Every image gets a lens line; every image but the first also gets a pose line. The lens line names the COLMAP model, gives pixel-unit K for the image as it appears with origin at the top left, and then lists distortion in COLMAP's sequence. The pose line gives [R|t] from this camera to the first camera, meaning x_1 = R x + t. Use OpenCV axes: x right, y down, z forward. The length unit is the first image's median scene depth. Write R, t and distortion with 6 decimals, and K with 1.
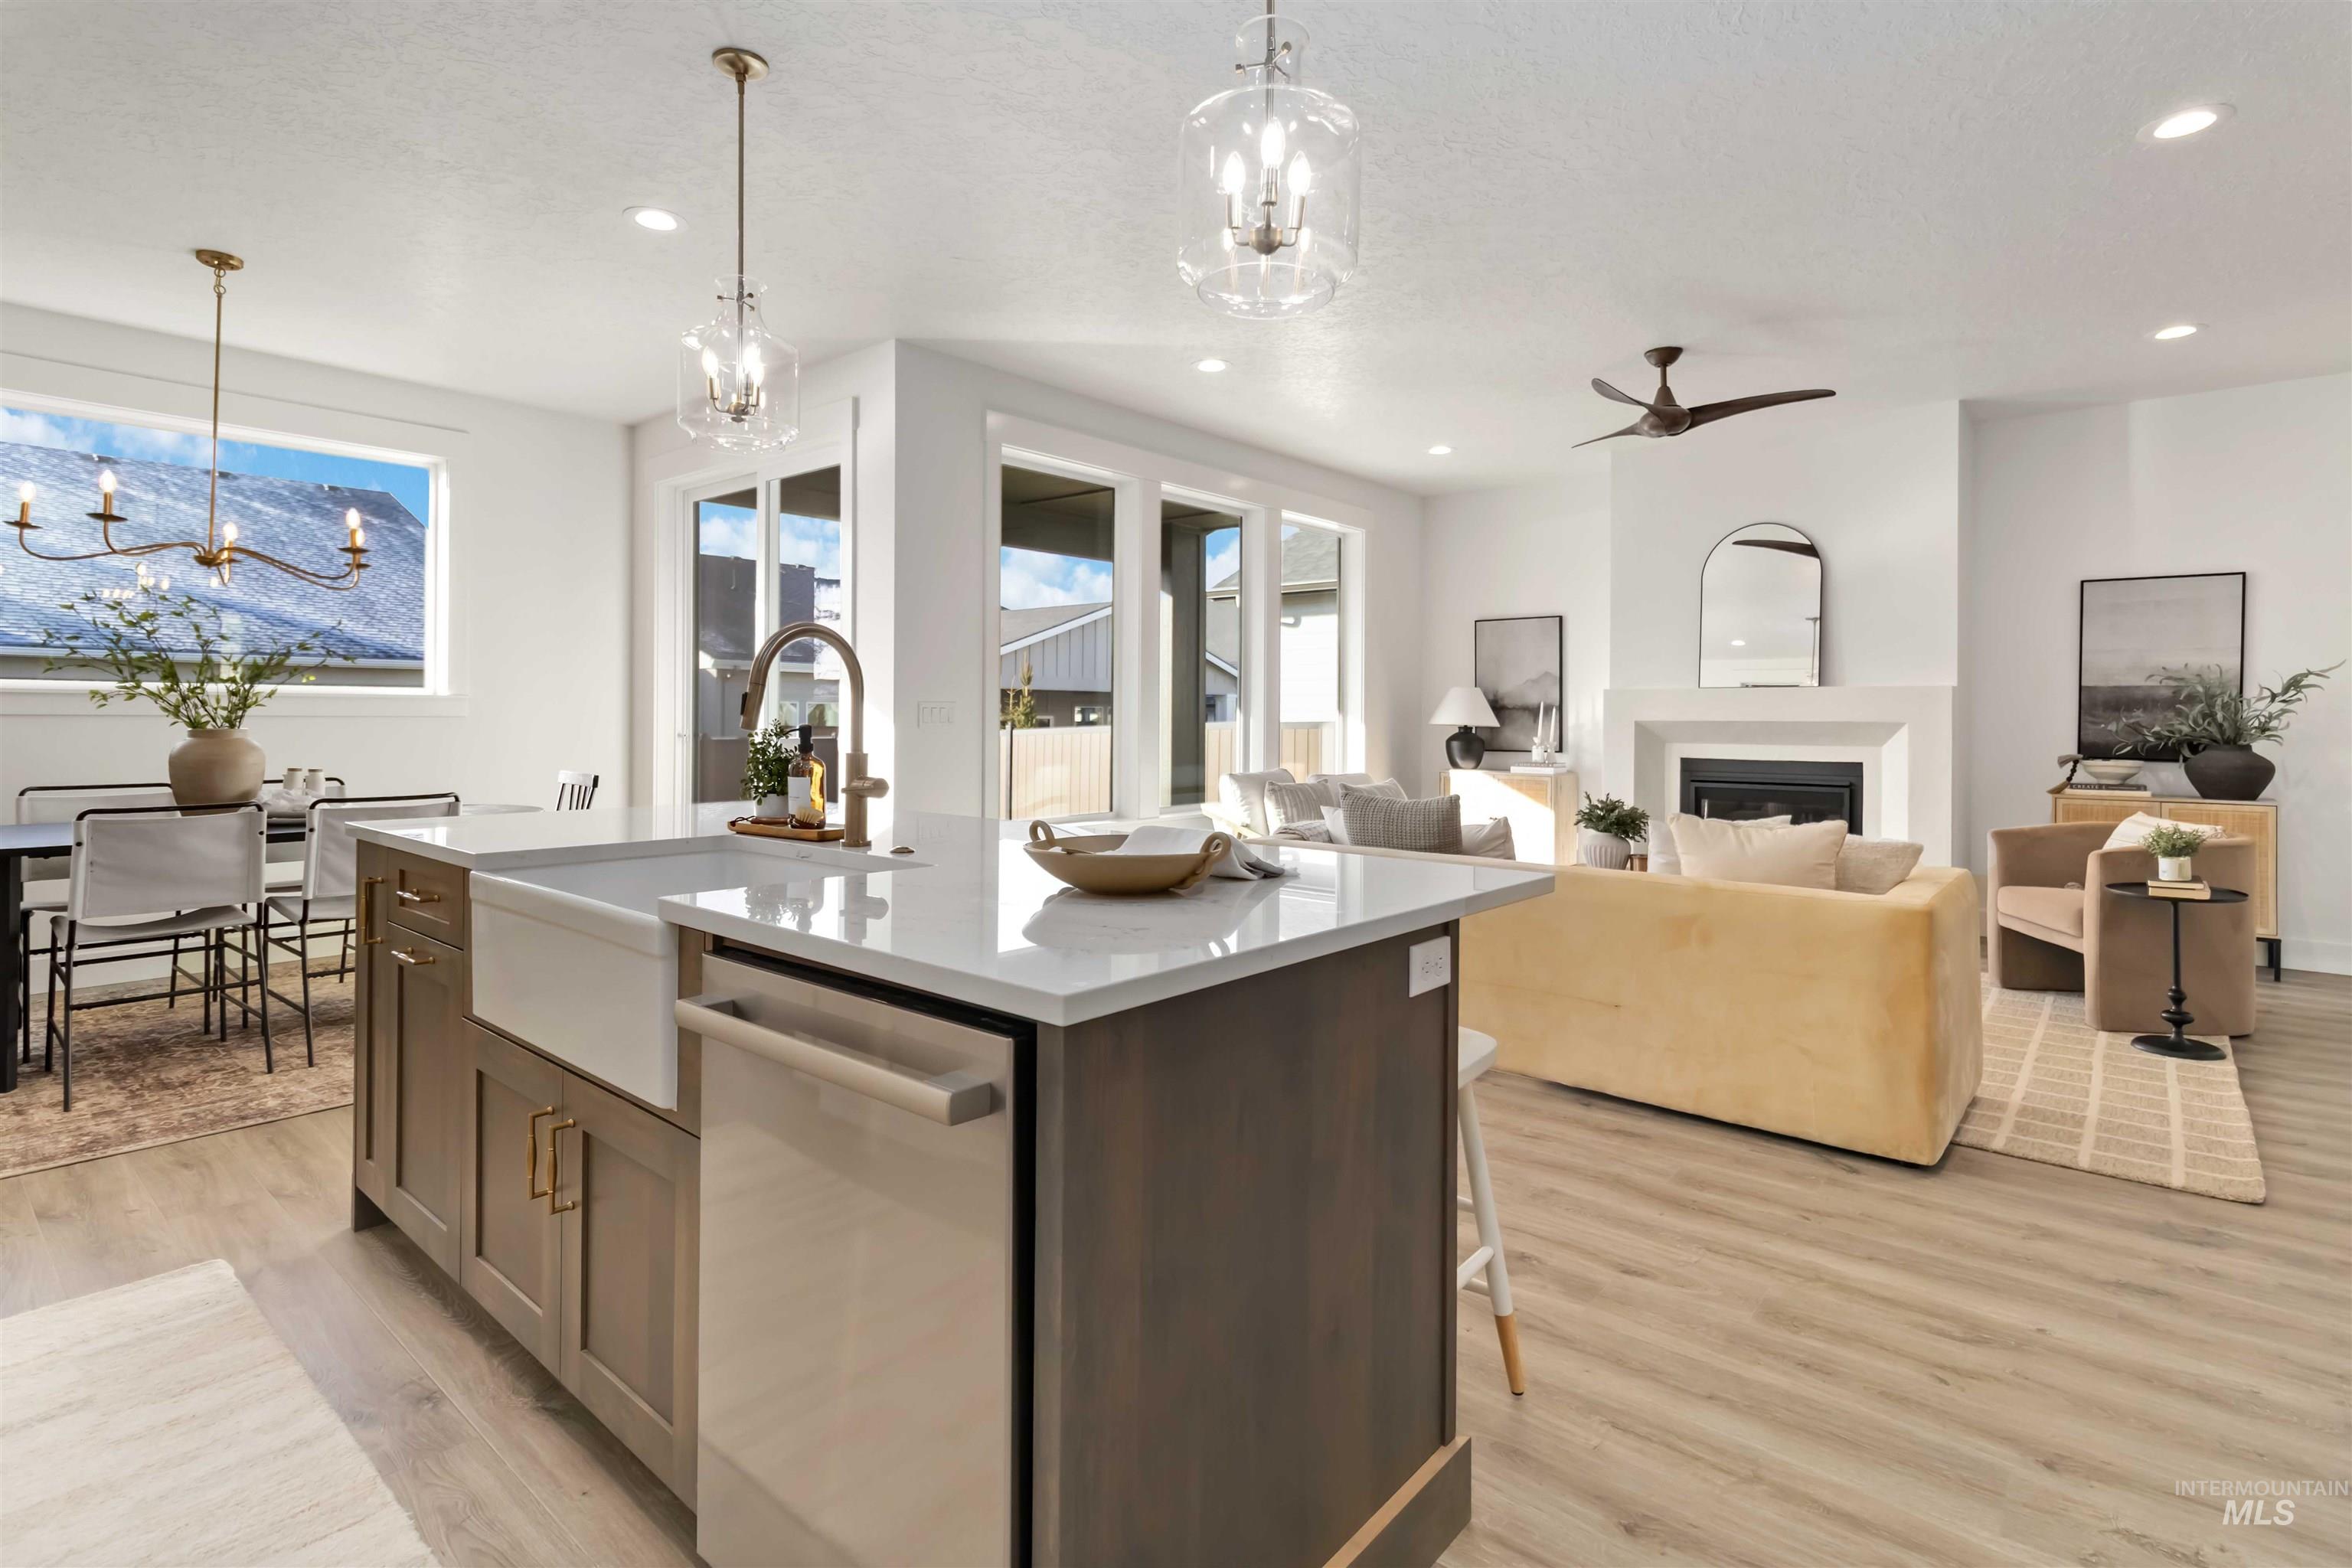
lens RADIAL K [[1125.9, 0, 1170.2], [0, 1125.9, 712.6], [0, 0, 1]] dist [0.001755, -0.000298]
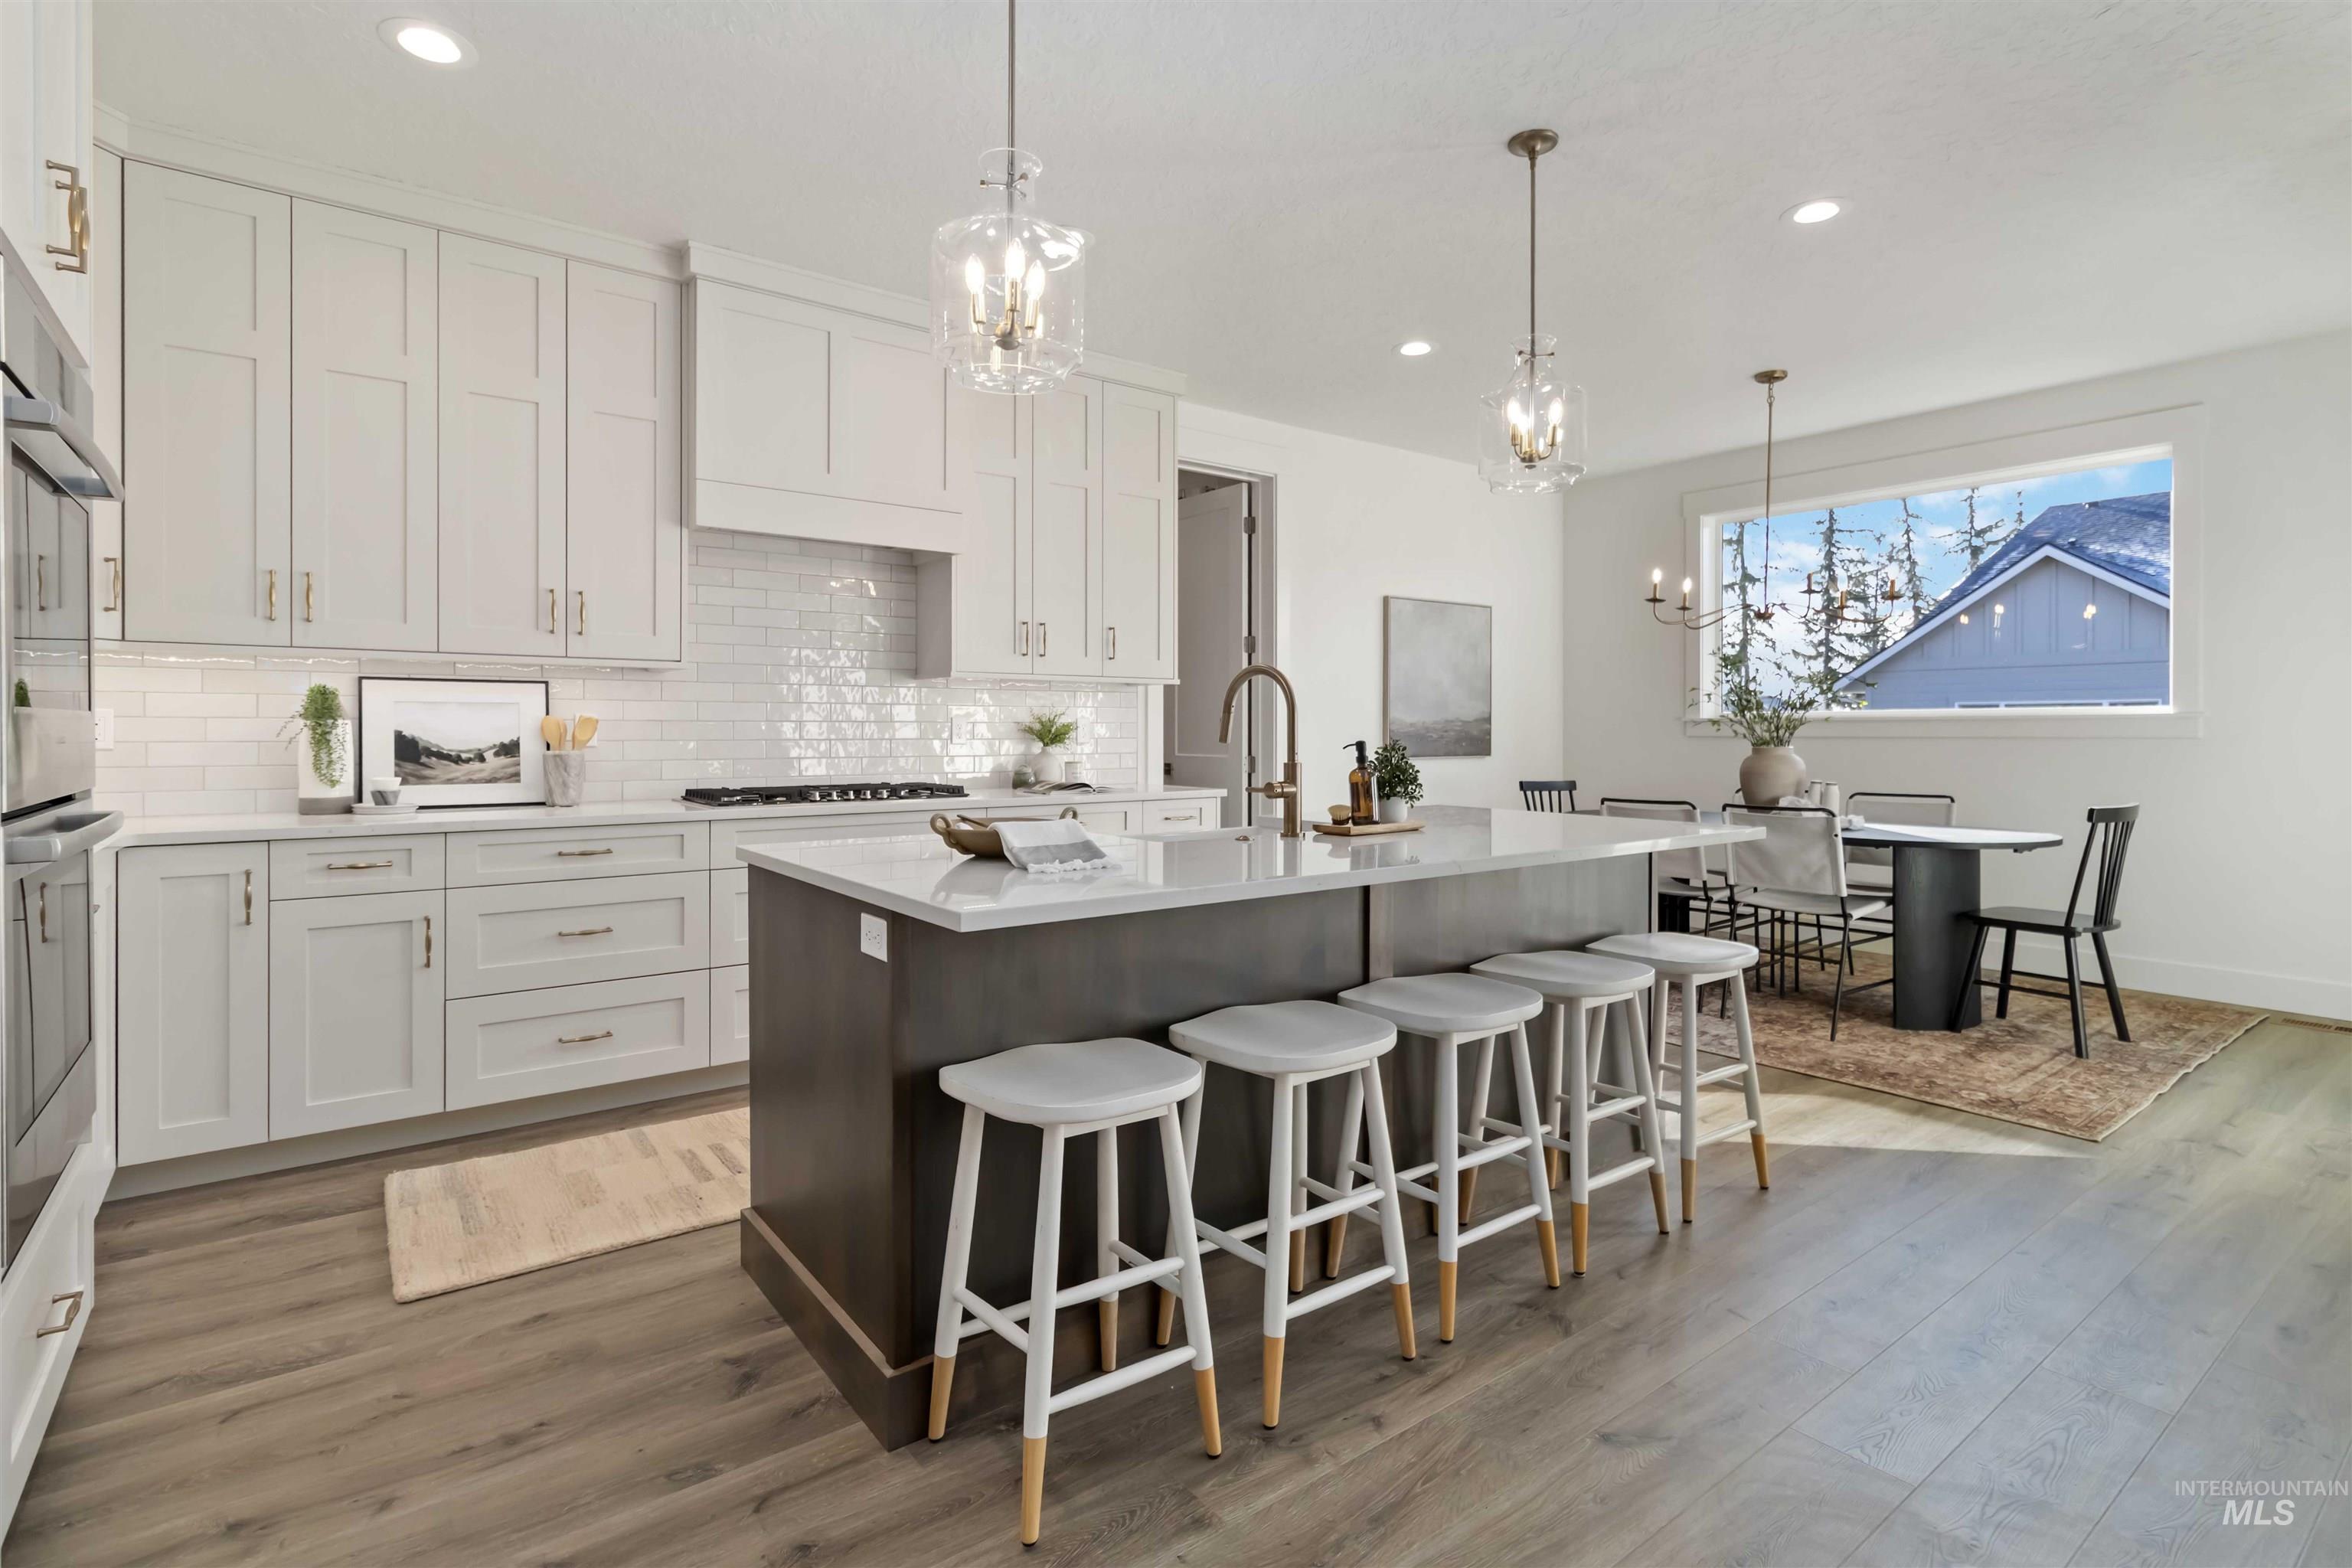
lens RADIAL K [[1144.7, 0, 1203.8], [0, 1144.7, 743.1], [0, 0, 1]] dist [0.001299, 0.000045]
pose [[-0.196490, 0.002206, -0.980503, 0.407478], [0.003108, 0.999994, 0.001627, 0.003848], [0.980501, -0.002727, -0.196496, 0.474236]]
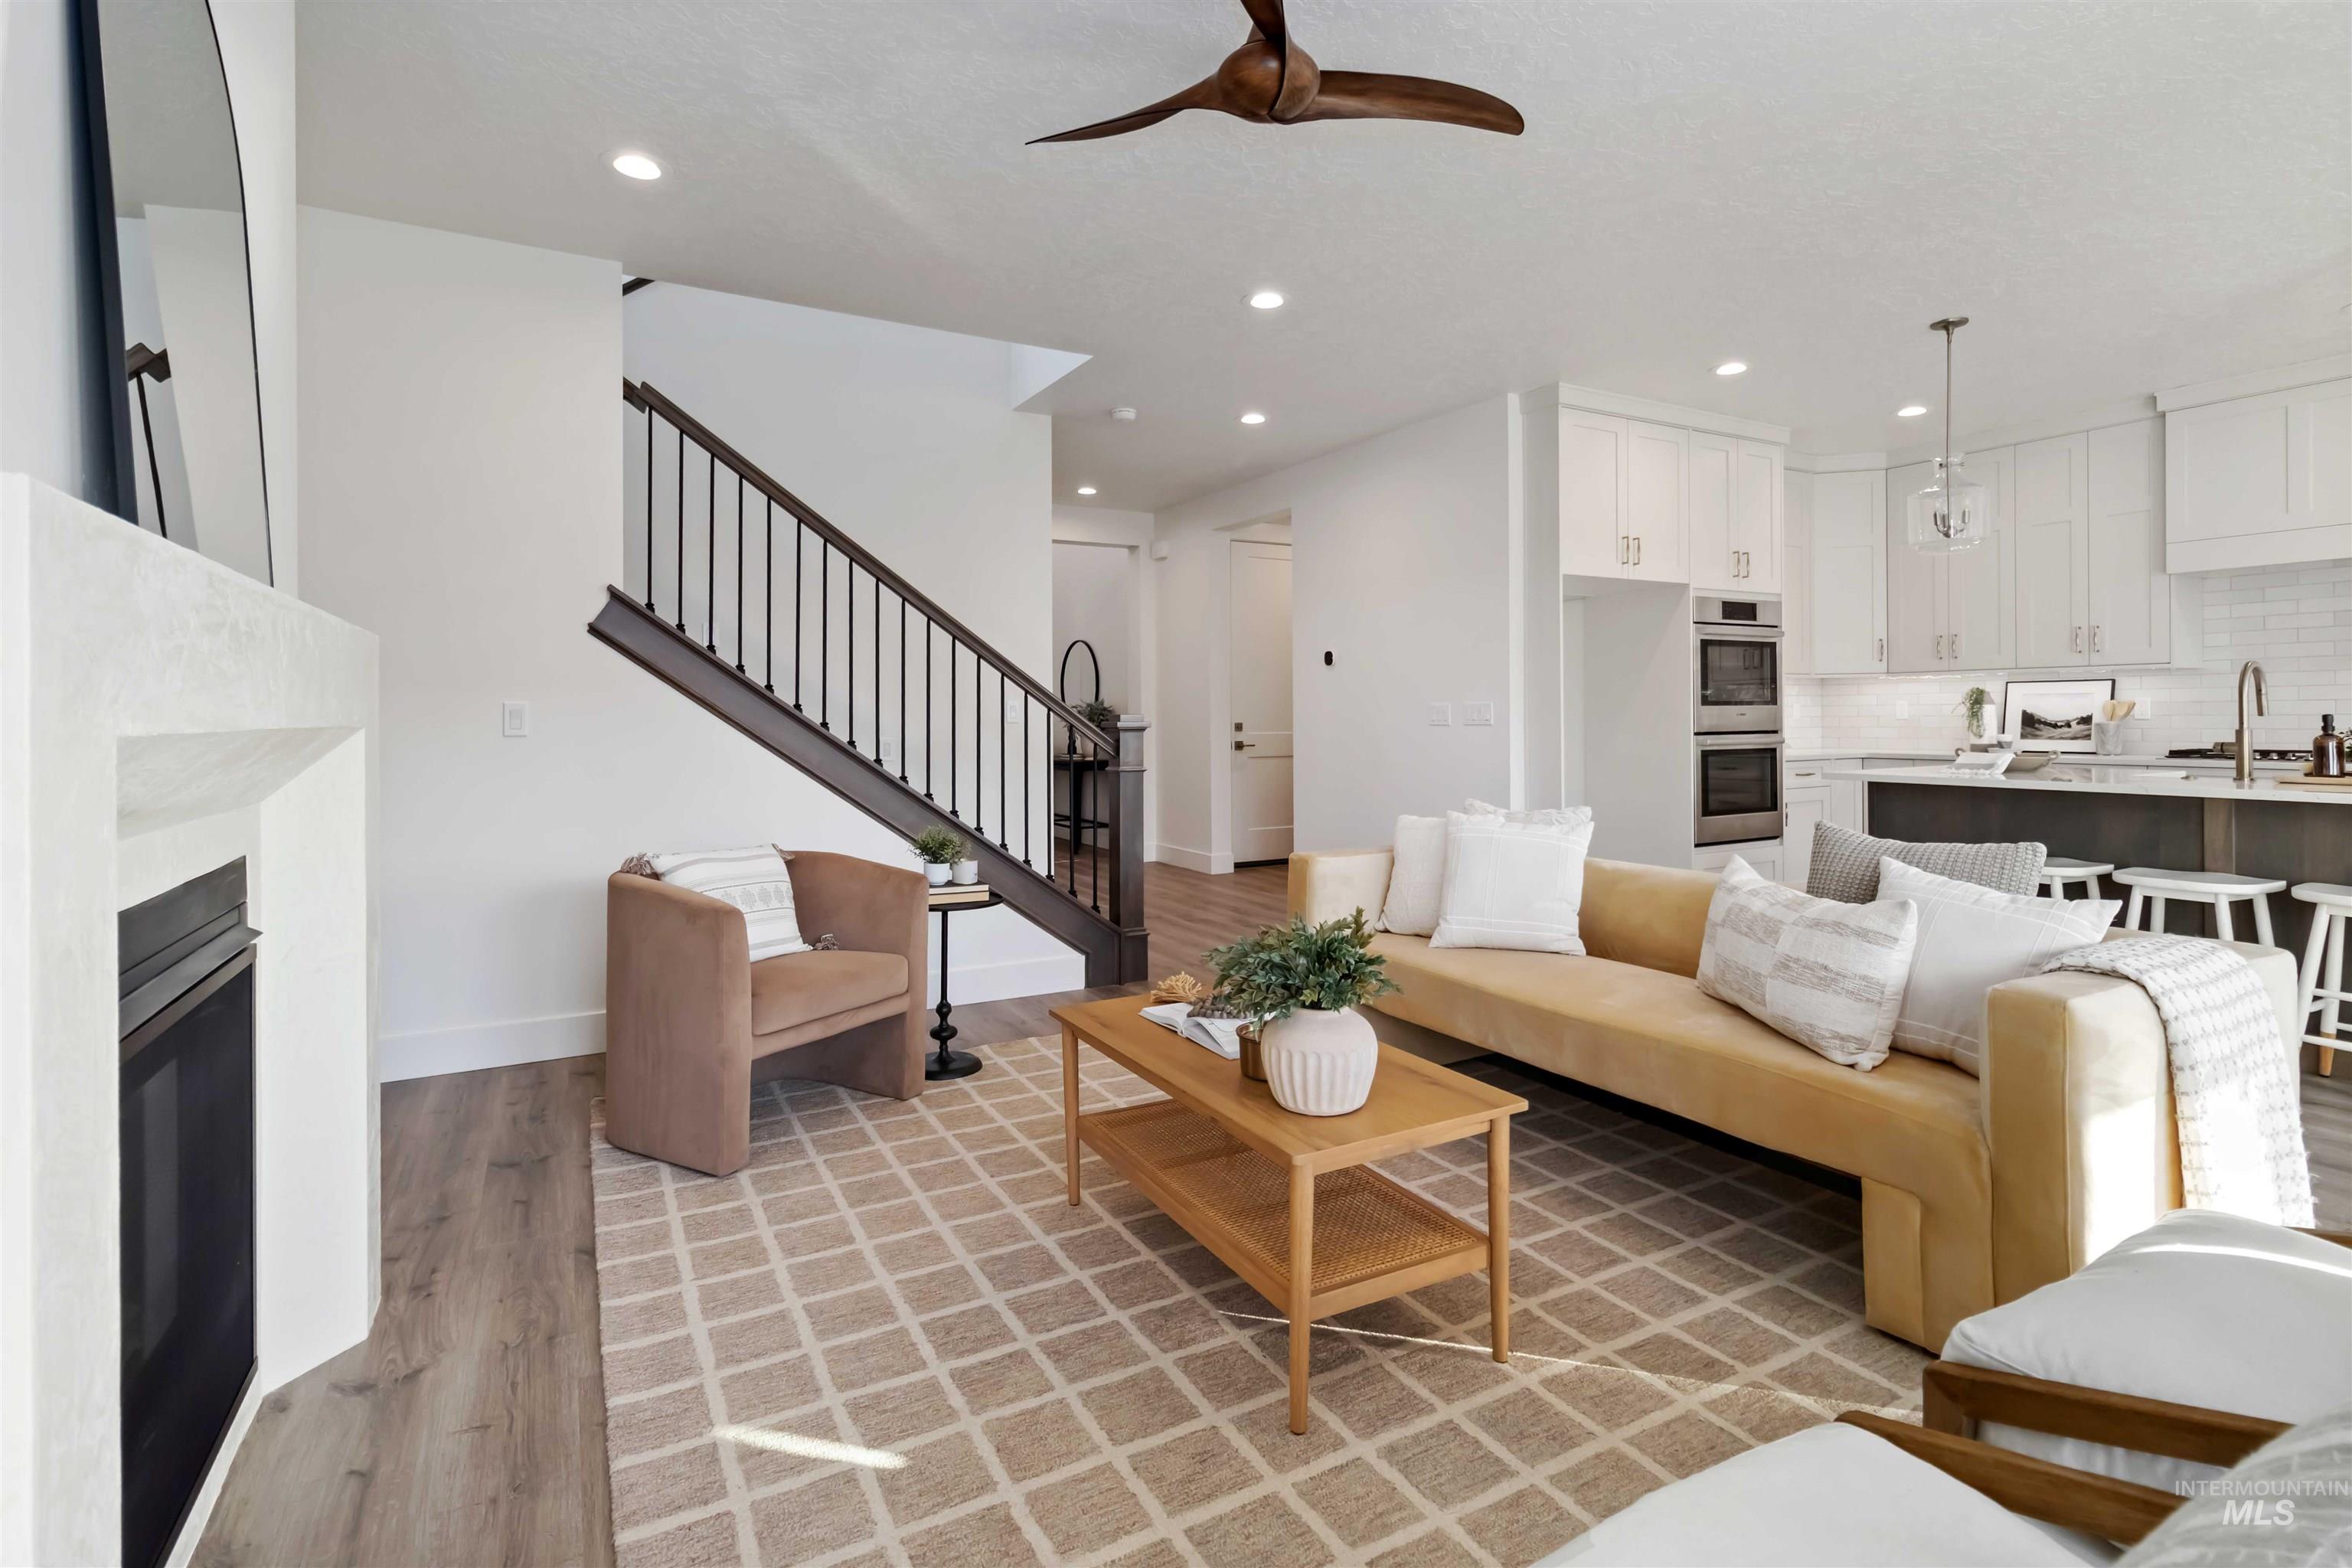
lens RADIAL K [[1125.9, 0, 1170.2], [0, 1125.9, 712.6], [0, 0, 1]] dist [0.001755, -0.000298]
pose [[-0.933044, -0.001635, 0.359759, 0.275027], [-0.002491, 0.999995, -0.001915, 0.003930], [-0.359754, -0.002683, -0.933043, 1.297998]]
